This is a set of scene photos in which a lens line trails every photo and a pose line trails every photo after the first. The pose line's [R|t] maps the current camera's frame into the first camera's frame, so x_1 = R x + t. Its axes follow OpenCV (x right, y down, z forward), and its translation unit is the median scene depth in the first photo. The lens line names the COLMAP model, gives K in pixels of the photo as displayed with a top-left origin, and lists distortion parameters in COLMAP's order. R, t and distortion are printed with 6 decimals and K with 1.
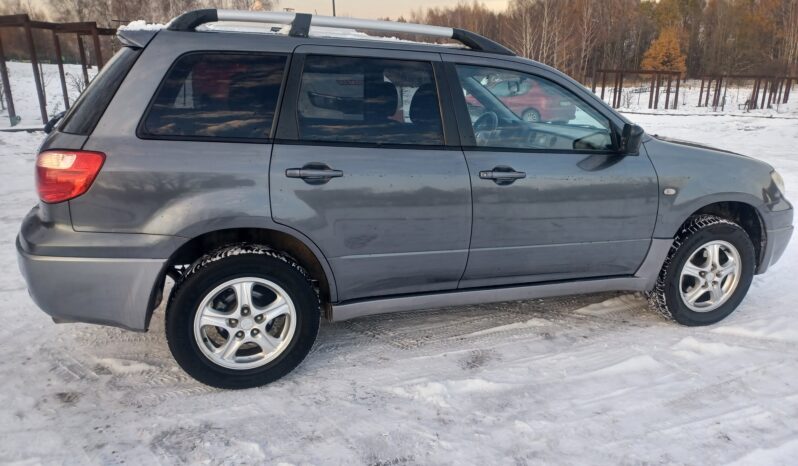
lens RADIAL K [[591.5, 0, 399.0], [0, 591.5, 230.4], [0, 0, 1]] dist [0.070491, -0.034826]
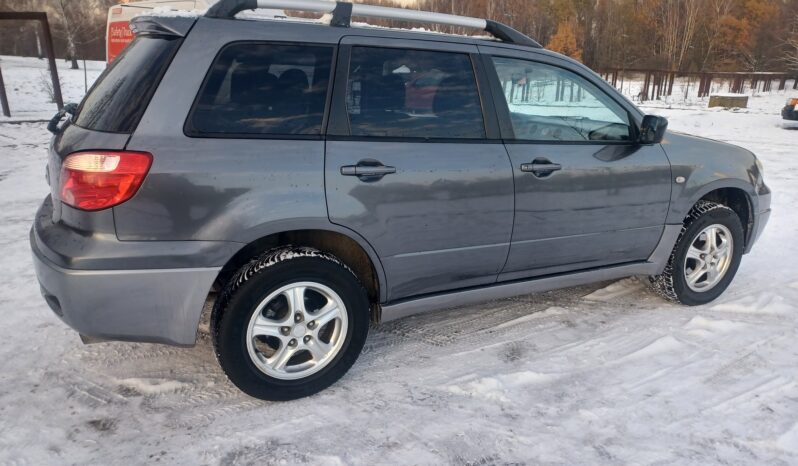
lens RADIAL K [[591.5, 0, 399.0], [0, 591.5, 230.4], [0, 0, 1]] dist [0.070491, -0.034826]
pose [[0.986925, -0.037941, 0.156648, -0.229936], [0.035808, 0.999224, 0.016417, -0.012014], [-0.157149, -0.010593, 0.987518, 0.042672]]
